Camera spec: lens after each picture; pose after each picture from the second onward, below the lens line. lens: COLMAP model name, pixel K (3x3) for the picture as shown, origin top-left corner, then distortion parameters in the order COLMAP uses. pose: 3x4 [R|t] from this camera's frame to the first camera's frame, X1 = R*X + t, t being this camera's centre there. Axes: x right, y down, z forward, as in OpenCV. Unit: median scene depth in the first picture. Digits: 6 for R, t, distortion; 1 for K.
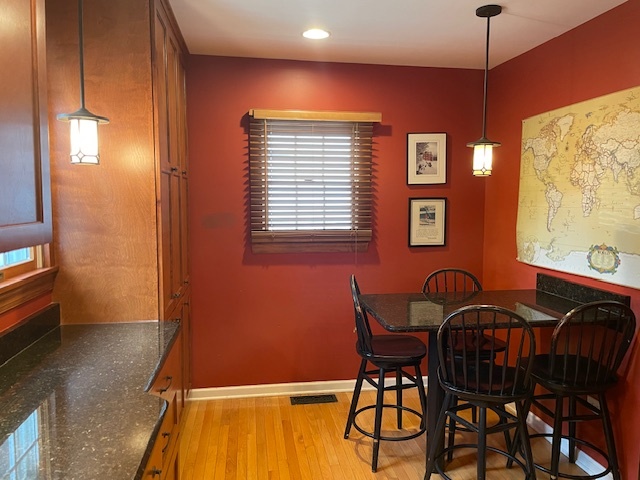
lens RADIAL K [[482.0, 0, 325.0], [0, 482.0, 242.7], [0, 0, 1]] dist [0.074386, -0.094028]
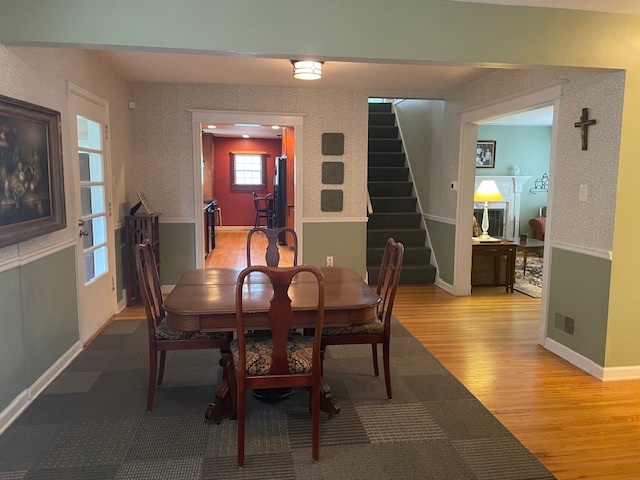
lens RADIAL K [[482.0, 0, 332.5], [0, 482.0, 232.3], [0, 0, 1]] dist [0.074386, -0.094028]
pose [[0.999970, 0.003994, 0.006577, 0.583712], [-0.004122, 0.999801, 0.019521, 0.267166], [-0.006497, -0.019547, 0.999788, -2.654169]]
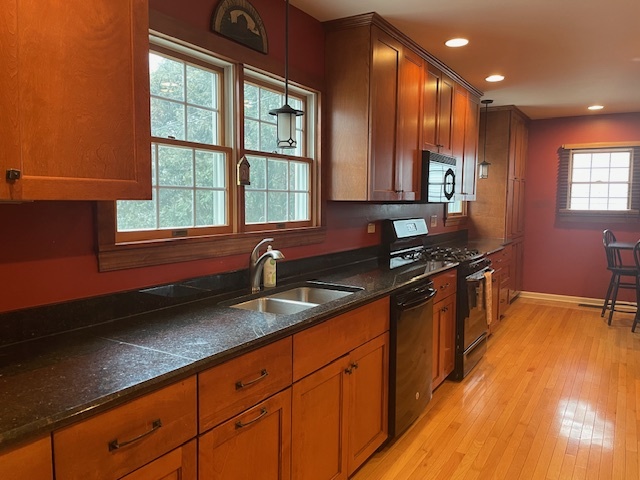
lens RADIAL K [[482.0, 0, 315.8], [0, 482.0, 235.3], [0, 0, 1]] dist [0.074386, -0.094028]
pose [[0.746993, 0.051600, -0.662826, 0.386488], [-0.063512, 0.997962, 0.006113, 0.121012], [0.661791, 0.037531, 0.748748, -0.994424]]
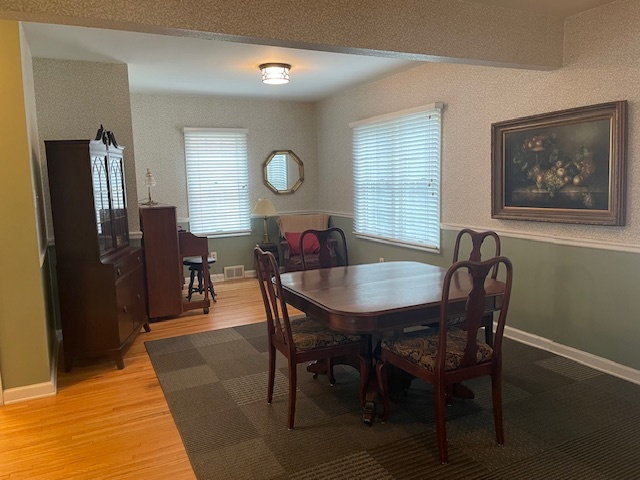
lens RADIAL K [[482.0, 0, 318.1], [0, 482.0, 239.0], [0, 0, 1]] dist [0.074386, -0.094028]
pose [[-0.953363, 0.057618, -0.296277, 1.078650], [-0.005223, 0.978314, 0.207064, -0.003137], [0.301782, 0.198954, -0.932387, 0.380330]]
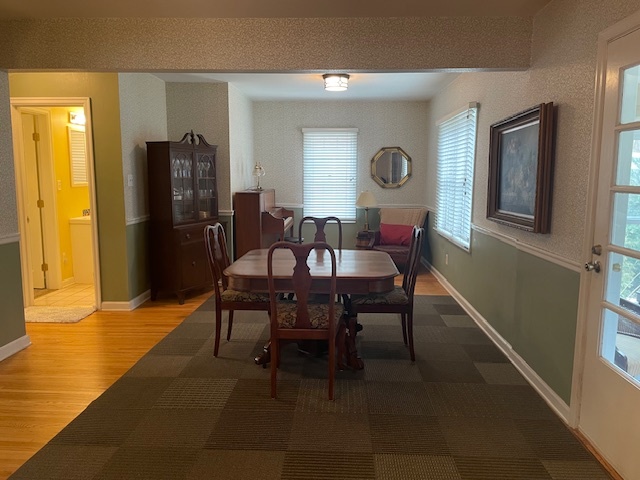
lens RADIAL K [[482.0, 0, 319.5], [0, 482.0, 240.3], [0, 0, 1]] dist [0.074386, -0.094028]
pose [[-0.980721, -0.040072, 0.191260, 0.009909], [0.003654, 0.974817, 0.222978, -0.043946], [-0.195379, 0.219379, -0.955877, 0.798552]]
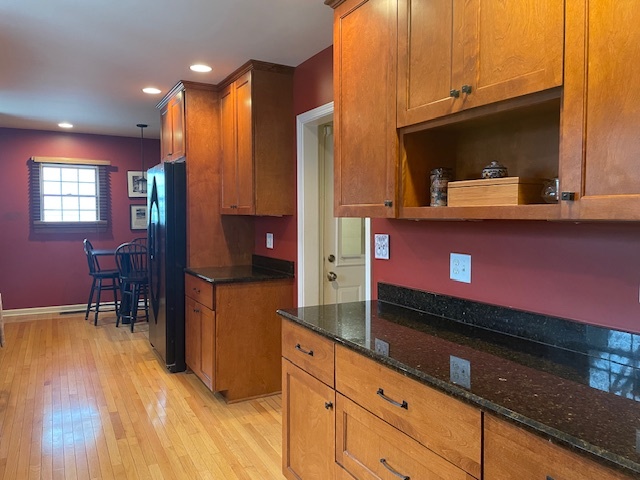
lens RADIAL K [[482.0, 0, 317.5], [0, 482.0, 237.8], [0, 0, 1]] dist [0.074386, -0.094028]
pose [[0.945635, -0.016771, 0.324798, 0.257228], [0.029319, 0.998999, -0.033780, 0.129012], [-0.323907, 0.041466, 0.945180, -1.078940]]
